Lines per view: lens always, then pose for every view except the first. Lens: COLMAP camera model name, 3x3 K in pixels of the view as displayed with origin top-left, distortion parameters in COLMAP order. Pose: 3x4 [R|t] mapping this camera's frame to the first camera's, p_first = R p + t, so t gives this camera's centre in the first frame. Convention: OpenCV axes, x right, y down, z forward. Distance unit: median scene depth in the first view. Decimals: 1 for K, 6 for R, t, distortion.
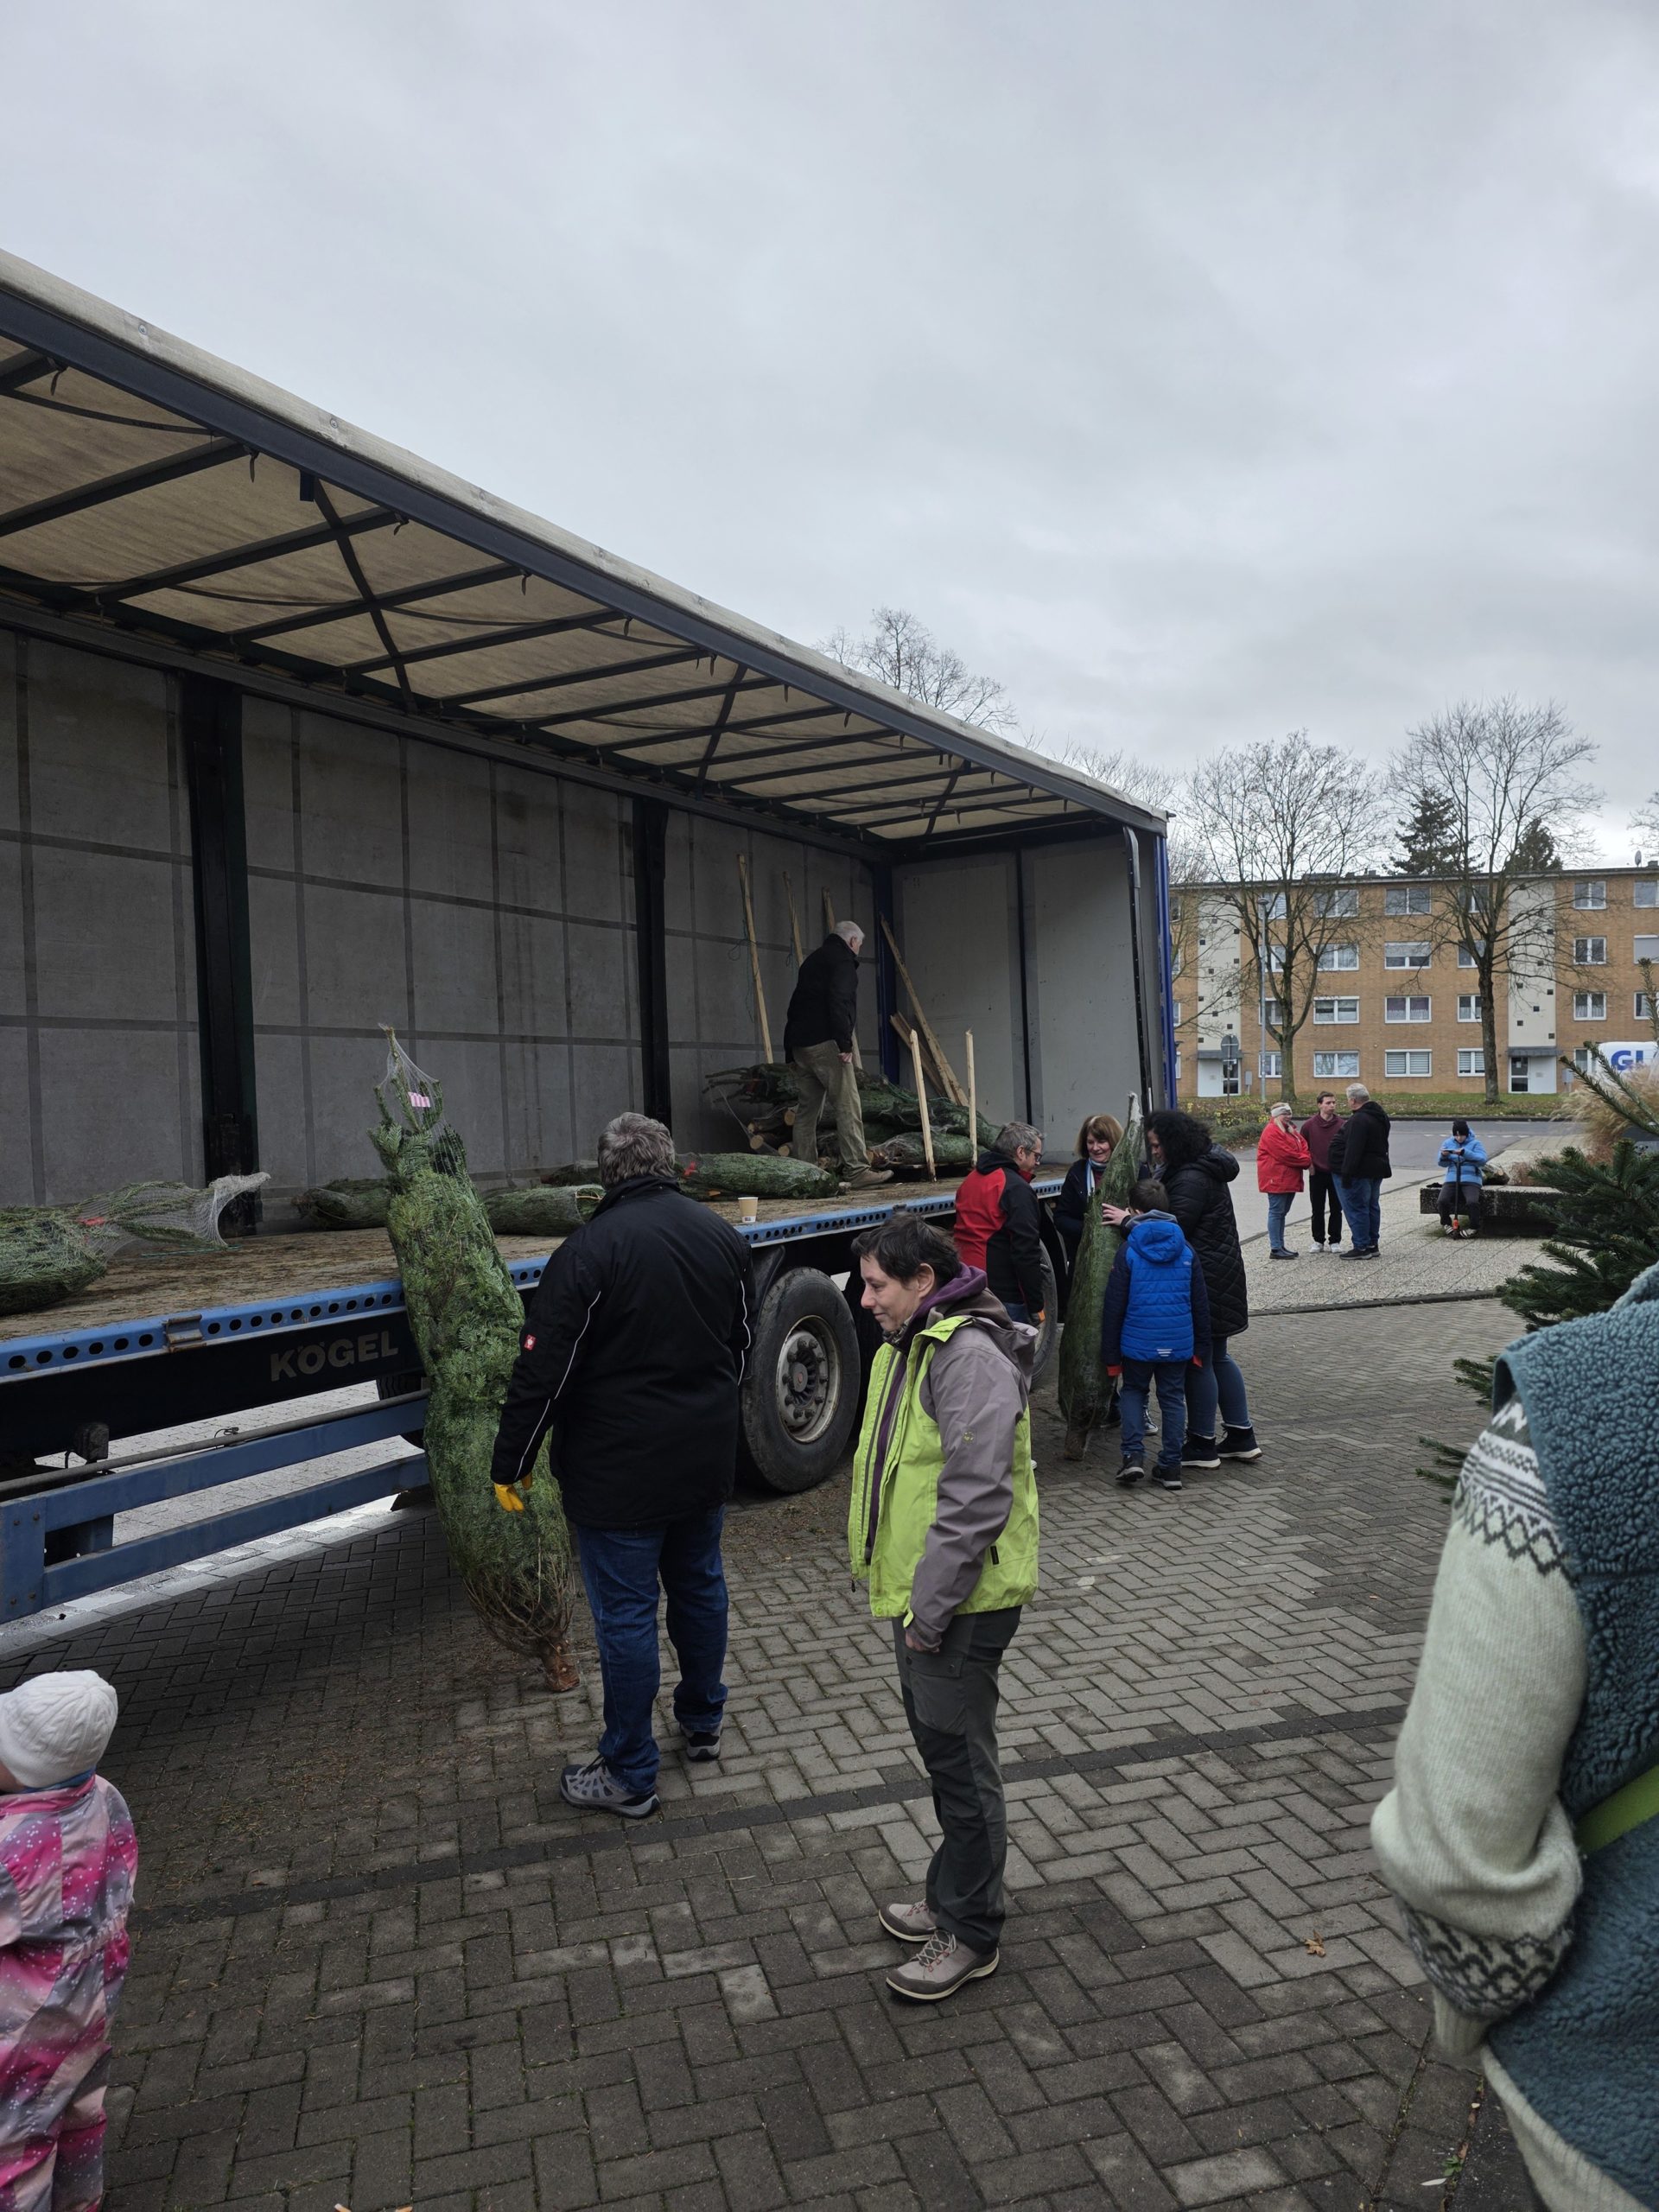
lens RADIAL K [[1505.7, 0, 837.3], [0, 1505.7, 1092.4], [0, 0, 1]] dist [0.035232, -0.012132]
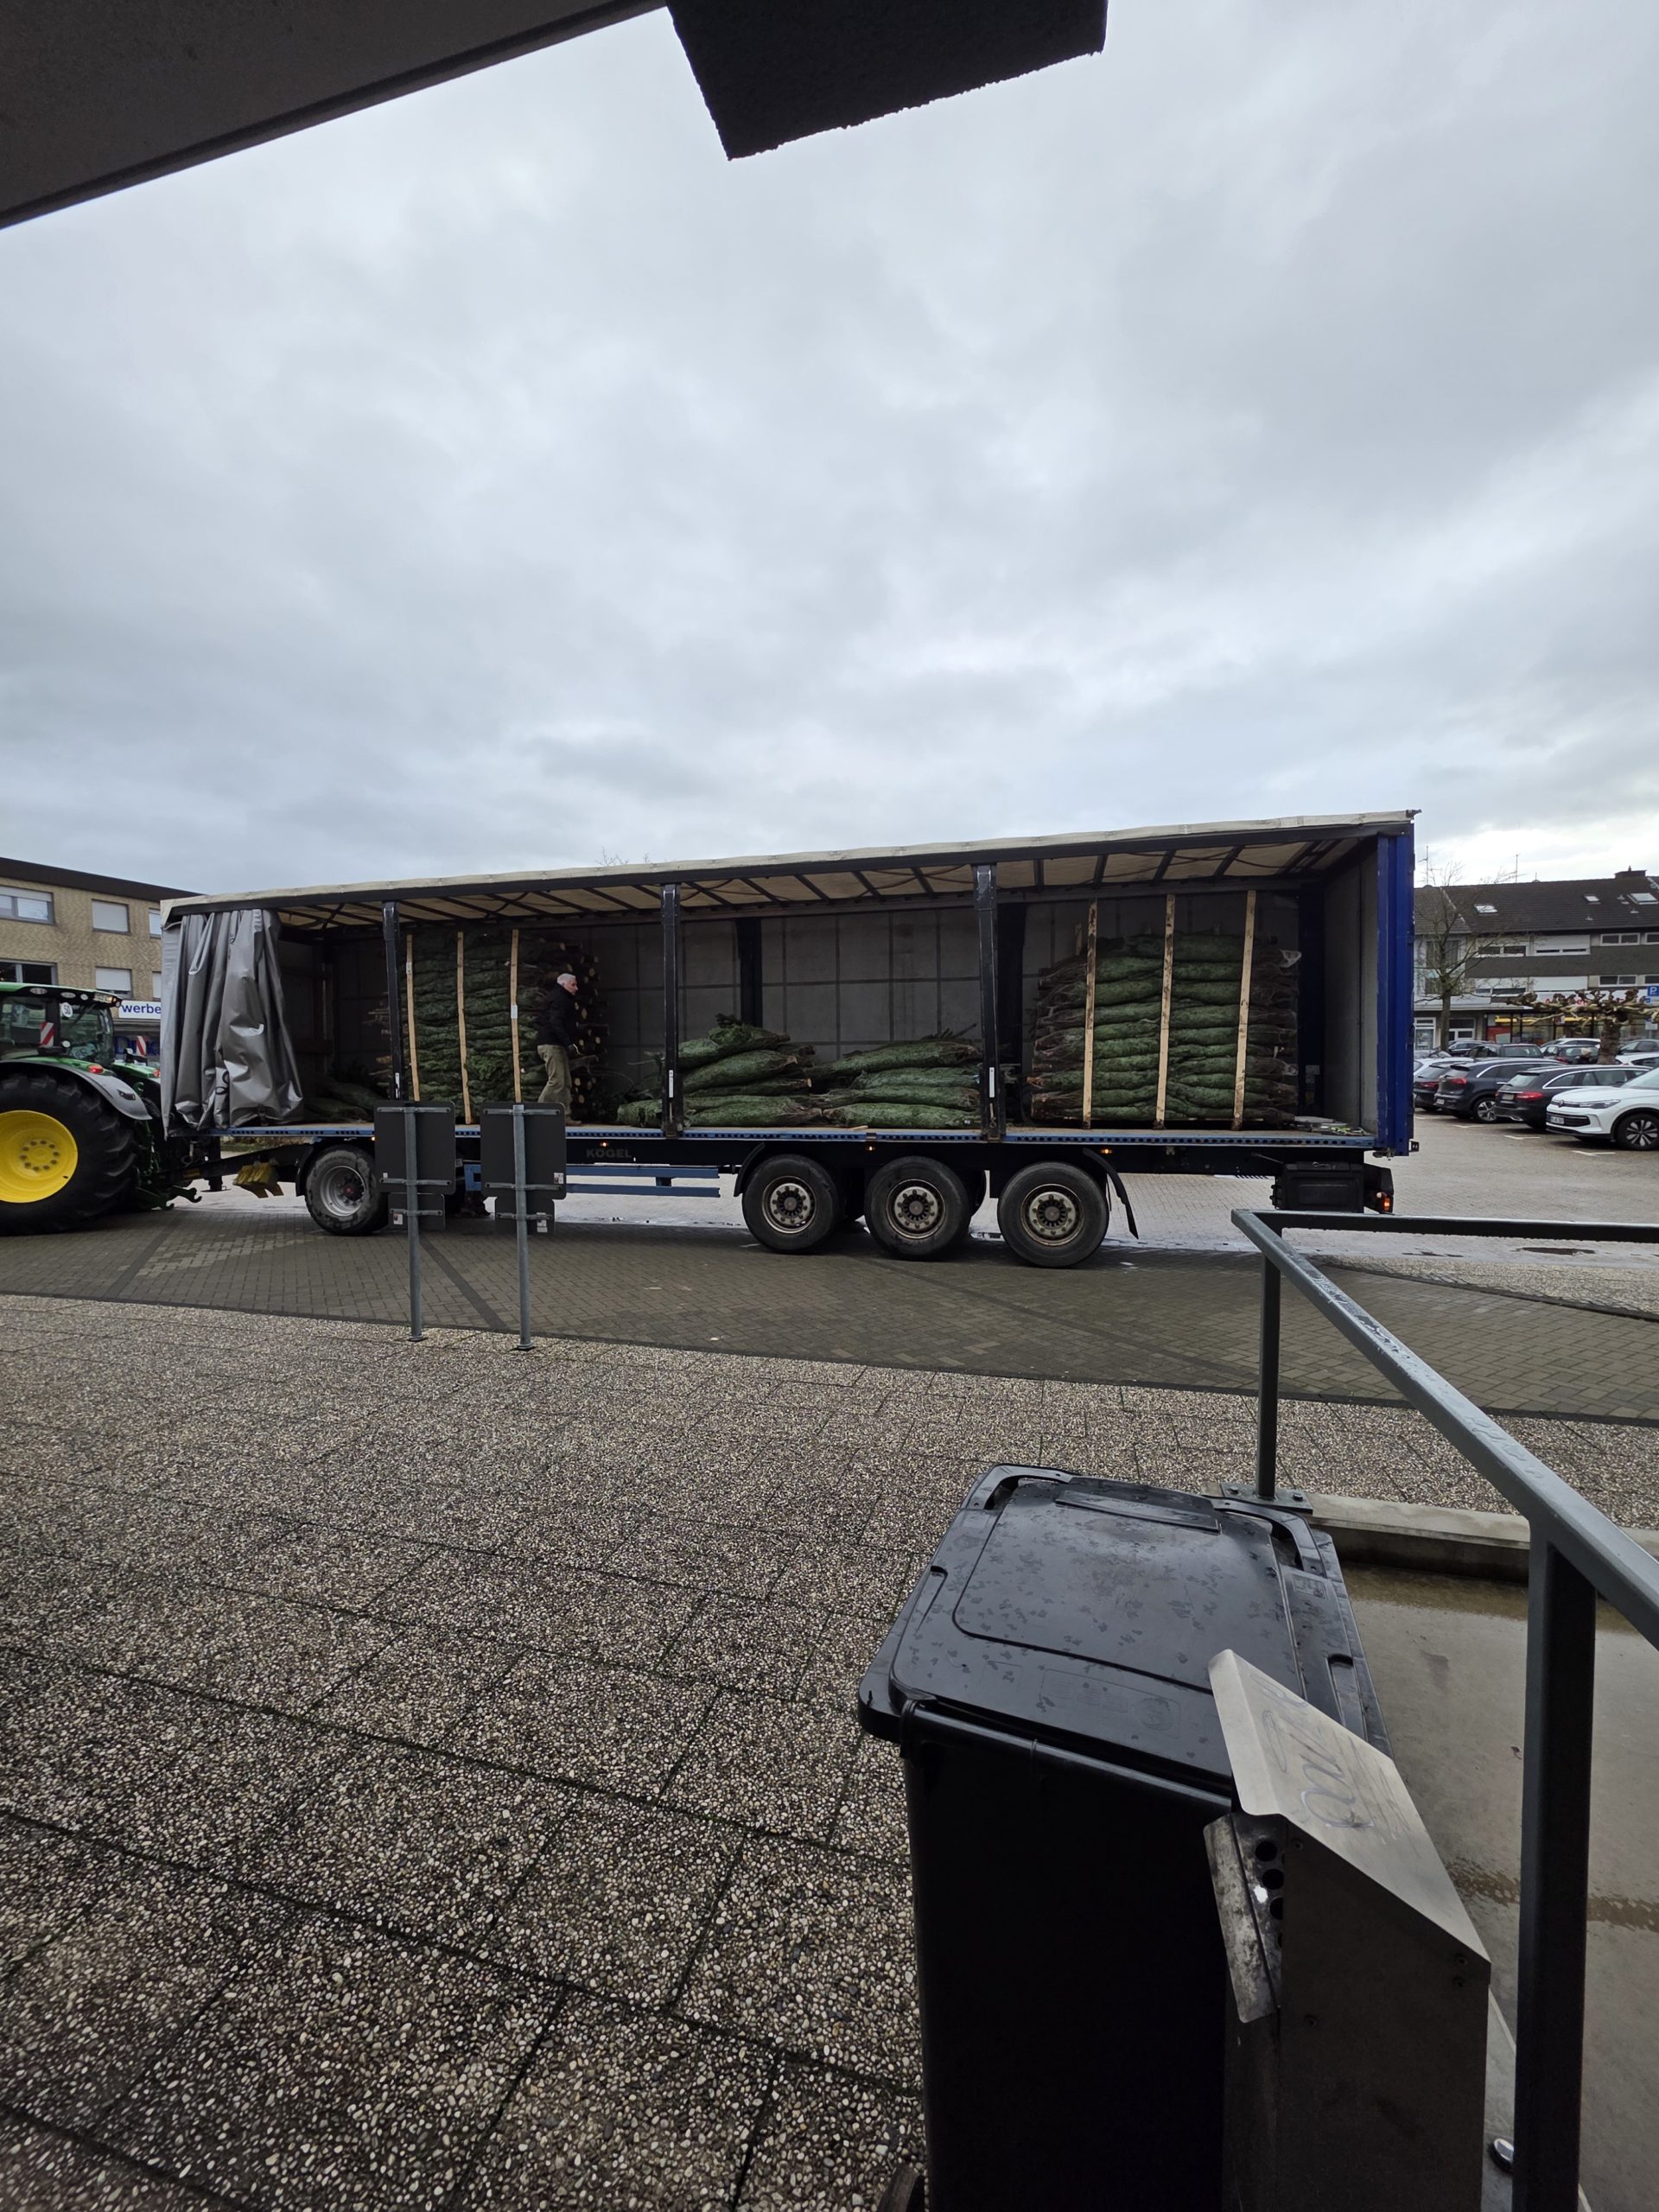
lens RADIAL K [[887.4, 0, 823.6], [0, 887.4, 1101.6], [0, 0, 1]] dist [0.004607, 0.000121]
pose [[0.274429, 0.055125, -0.960026, 0.155464], [0.008810, 0.998169, 0.059834, -0.004424], [0.961567, -0.024878, 0.273441, 0.089415]]
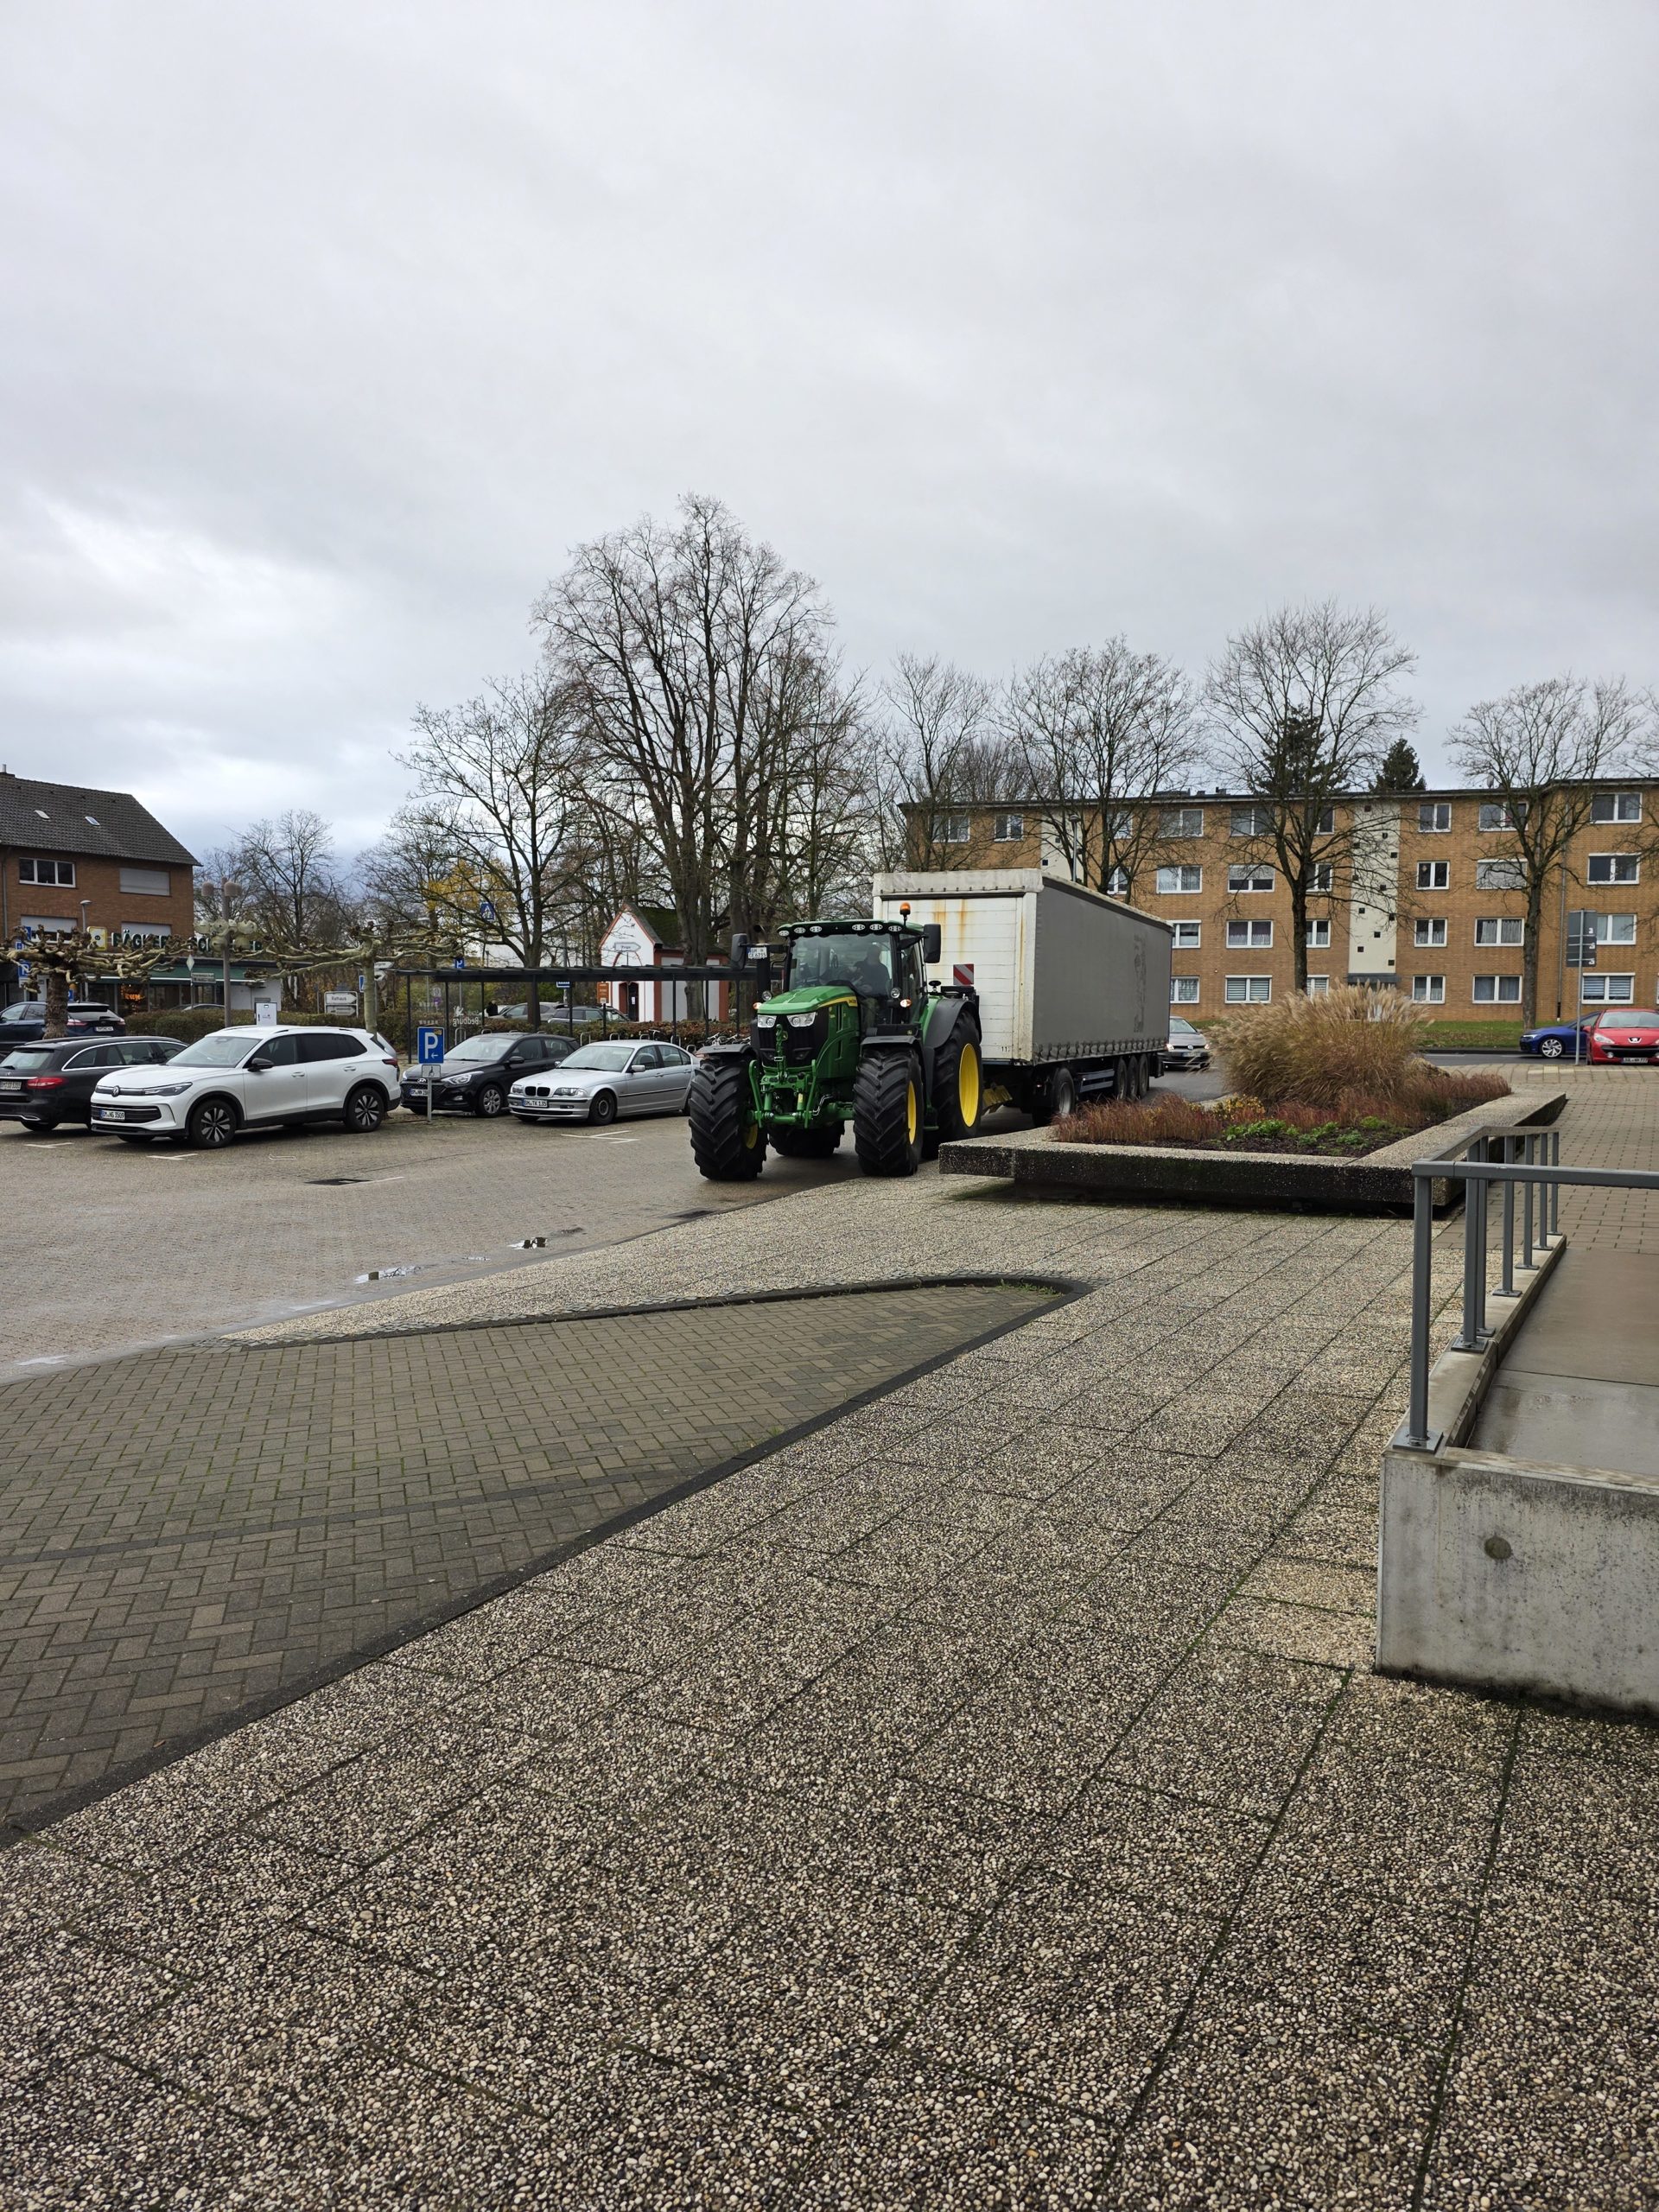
lens RADIAL K [[1505.7, 0, 829.4], [0, 1505.7, 1120.2], [0, 0, 1]] dist [0.035232, -0.012132]
pose [[0.998904, 0.004115, 0.046628, 0.081286], [-0.007420, 0.997453, 0.070934, -0.003075], [-0.046218, -0.071202, 0.996391, 0.044964]]
